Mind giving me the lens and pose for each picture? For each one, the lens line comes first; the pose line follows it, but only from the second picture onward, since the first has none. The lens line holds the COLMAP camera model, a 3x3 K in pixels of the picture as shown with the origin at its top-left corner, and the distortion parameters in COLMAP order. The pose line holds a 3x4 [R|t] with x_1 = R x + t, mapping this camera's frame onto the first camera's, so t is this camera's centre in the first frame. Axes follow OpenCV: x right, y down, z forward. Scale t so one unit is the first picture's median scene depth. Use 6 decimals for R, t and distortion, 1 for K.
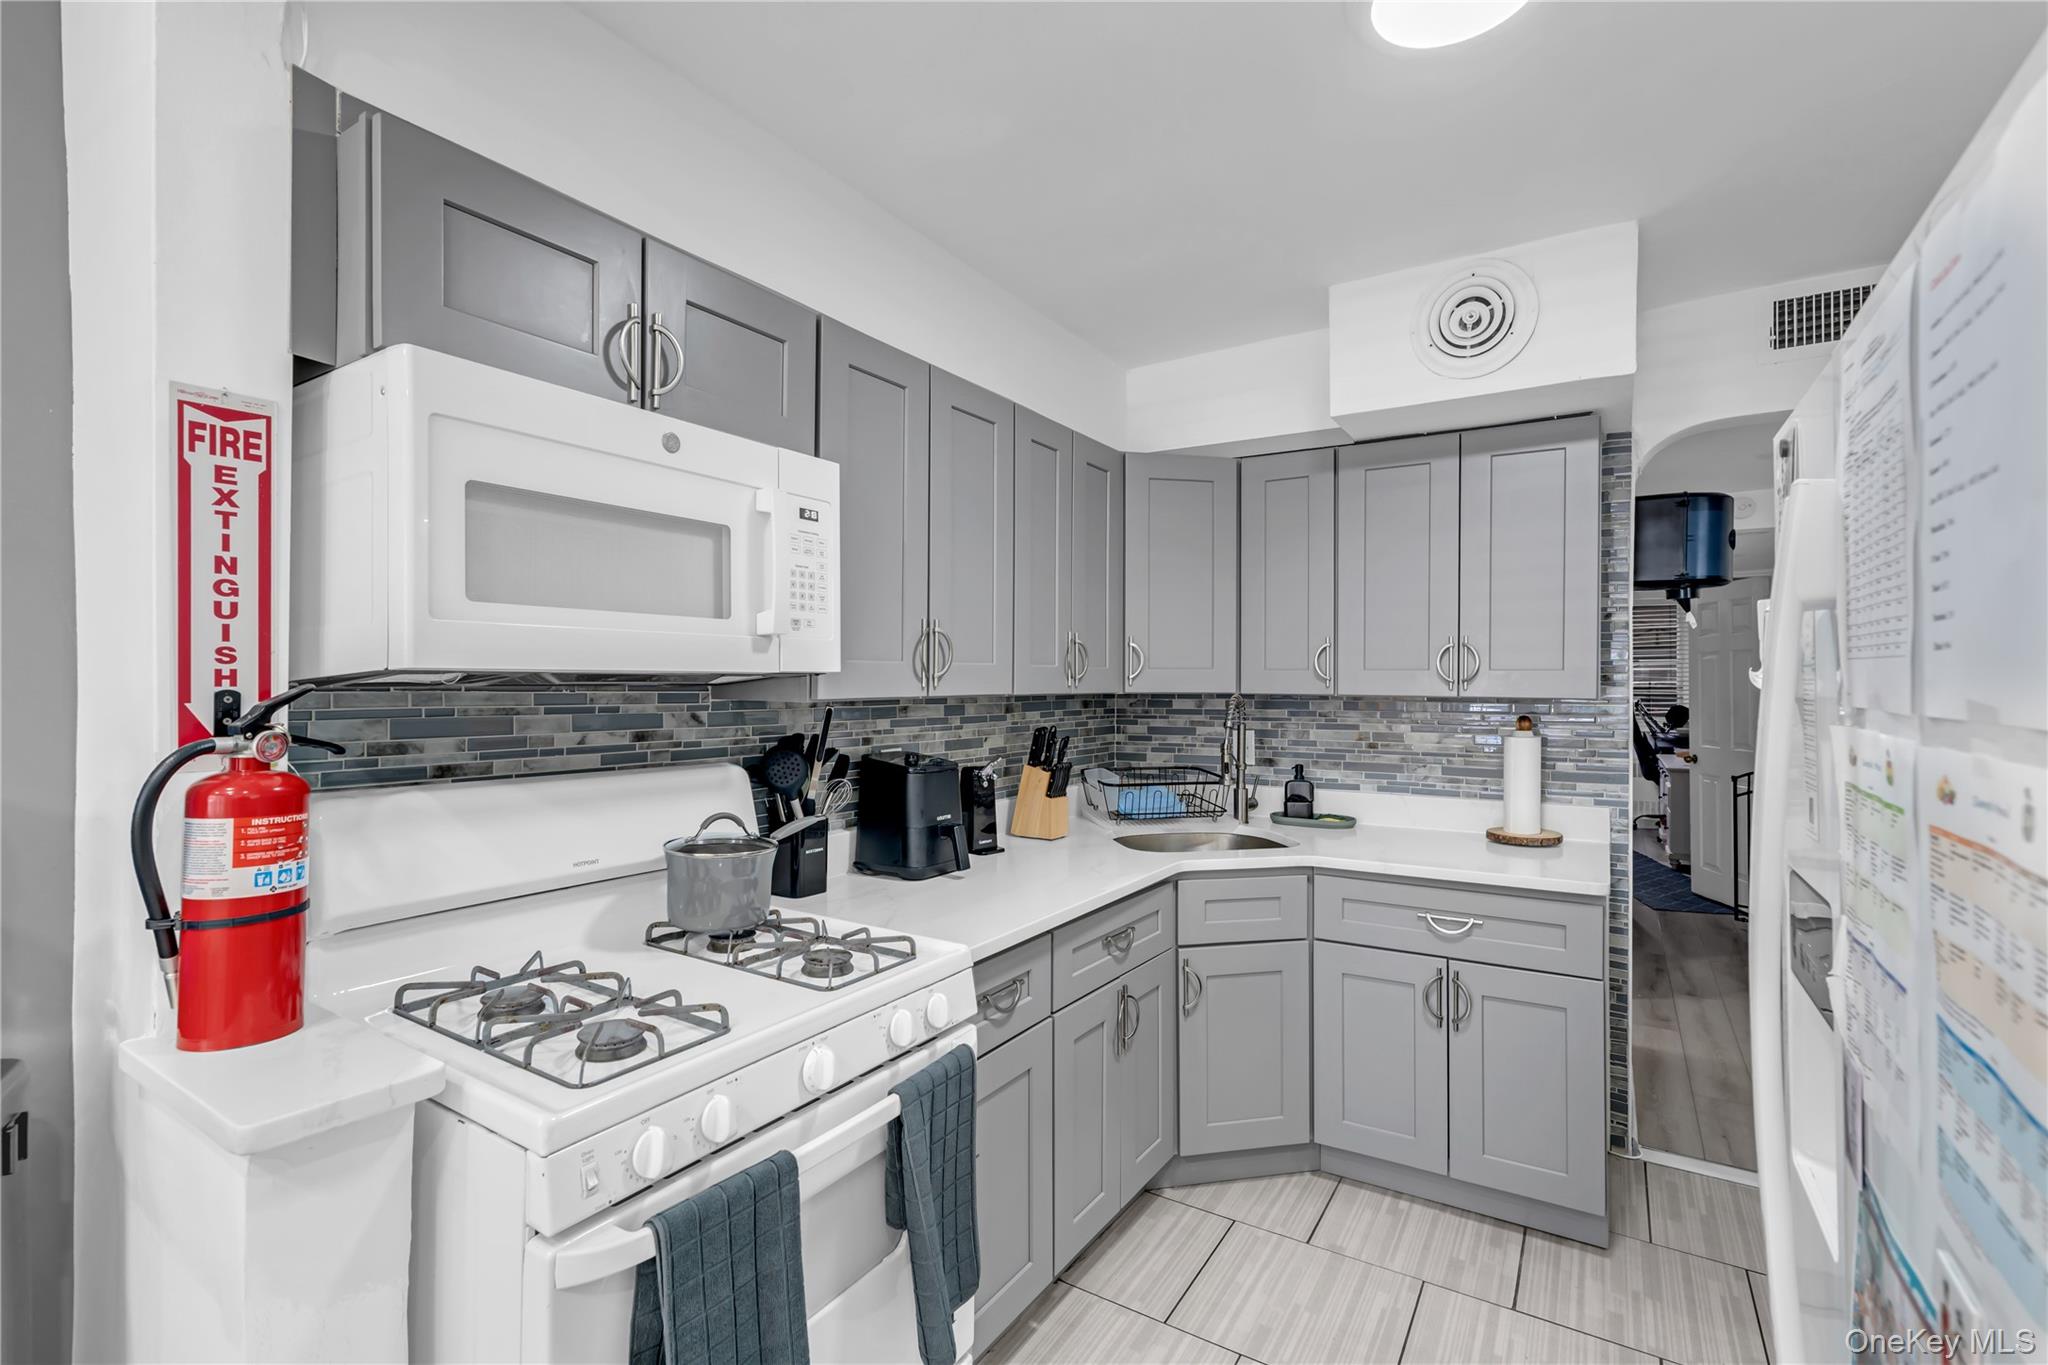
lens RADIAL K [[922.2, 0, 1030.7], [0, 922.2, 683.5], [0, 0, 1]] dist [-0.007795, 0.002016]
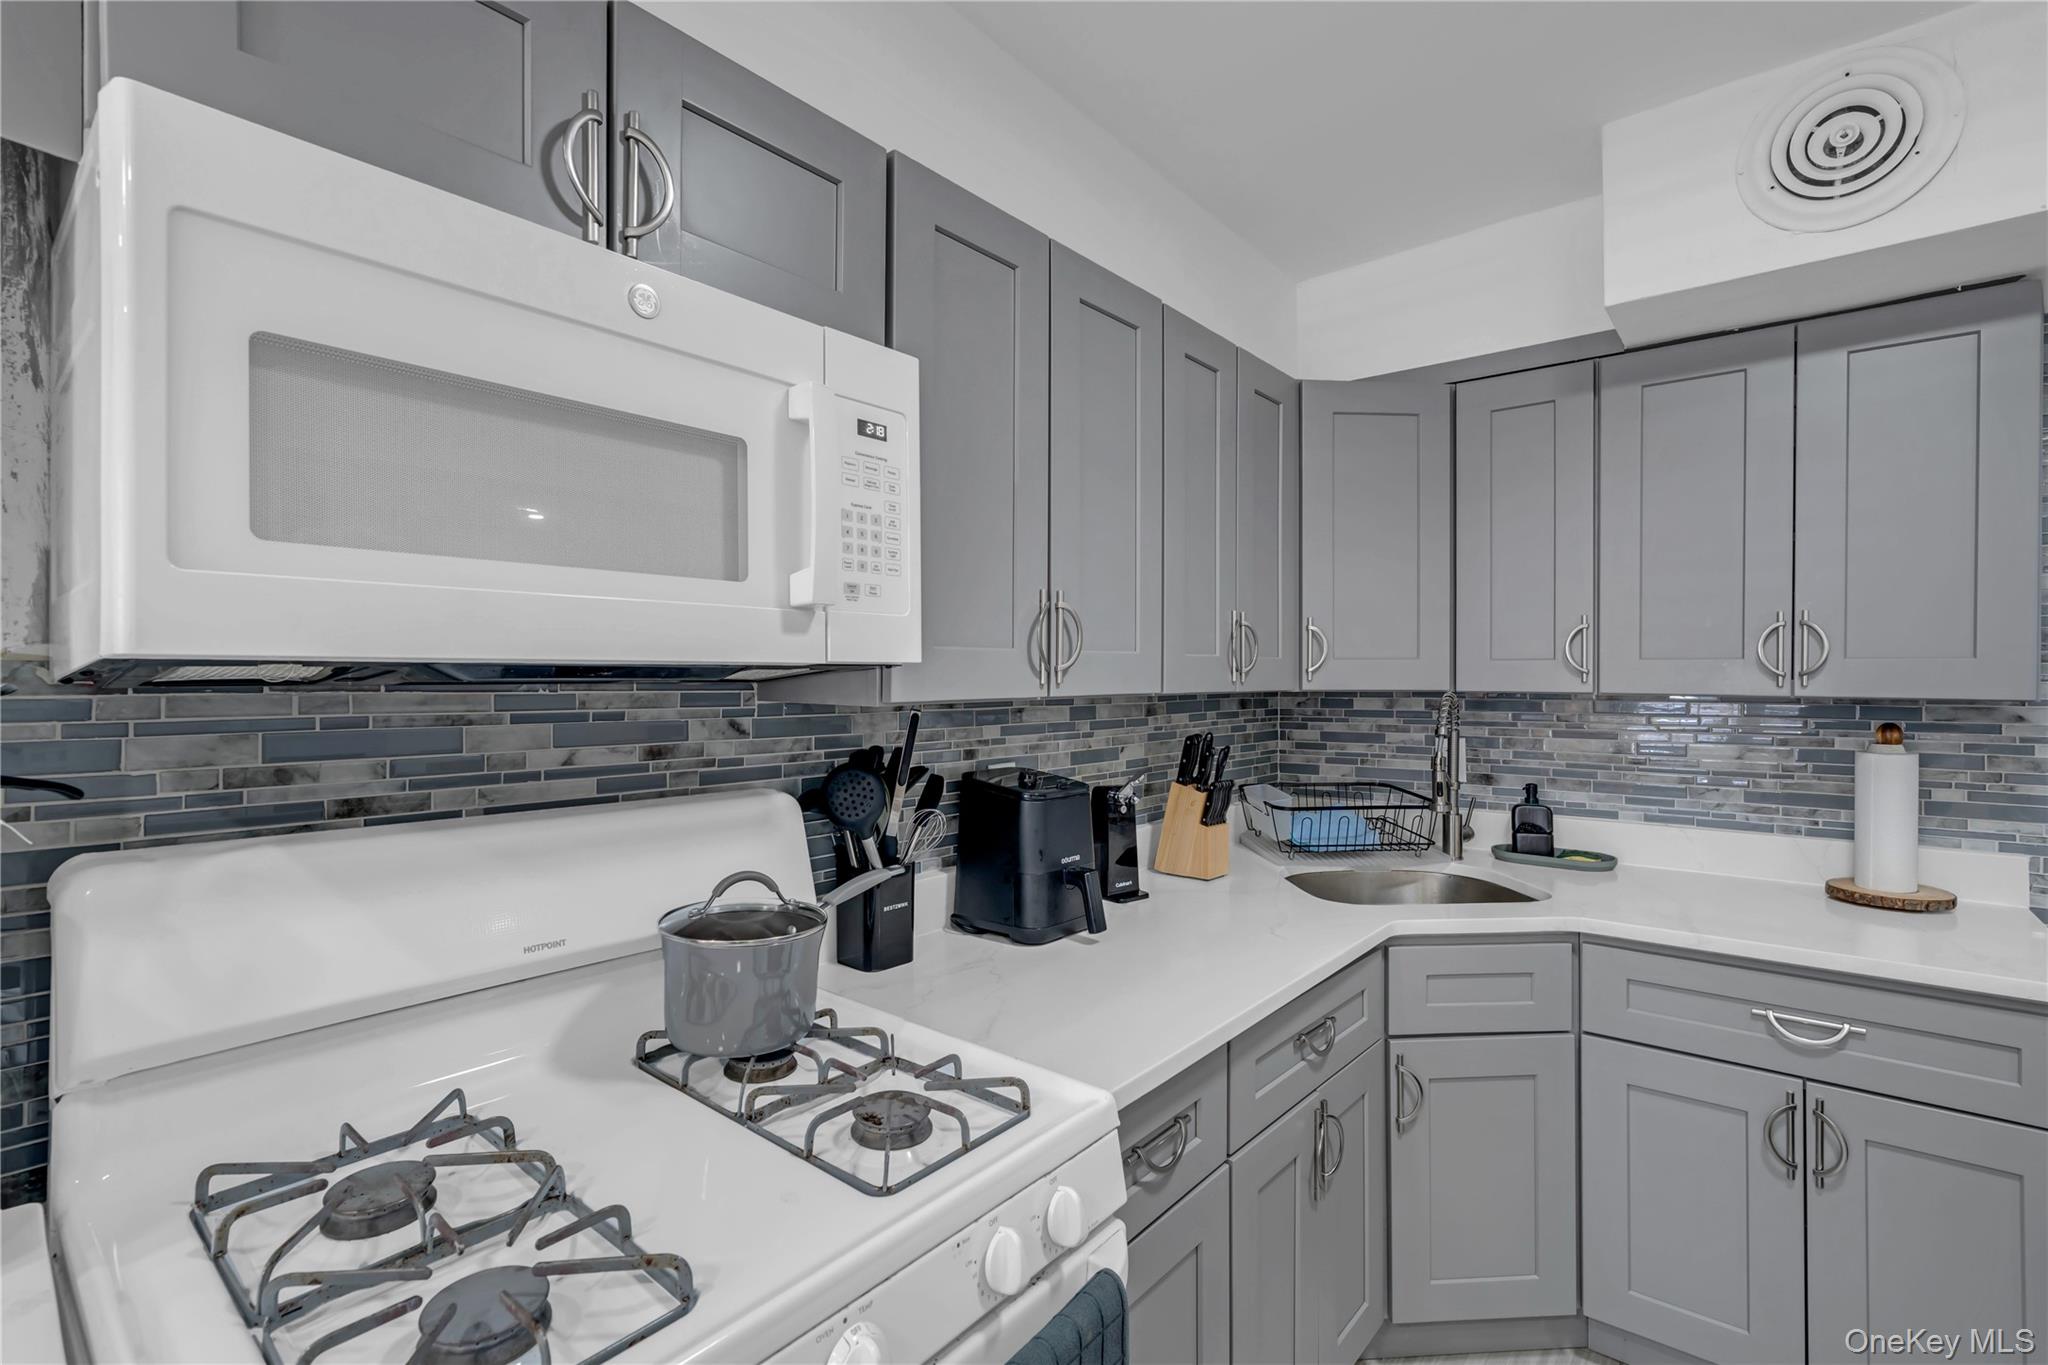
lens RADIAL K [[922.2, 0, 1023.7], [0, 922.2, 683.5], [0, 0, 1]] dist [-0.007795, 0.002016]
pose [[0.990143, -0.001109, -0.140057, -0.025999], [0.001910, 0.999983, 0.005584, -0.000556], [0.140049, -0.005796, 0.990128, 0.248869]]
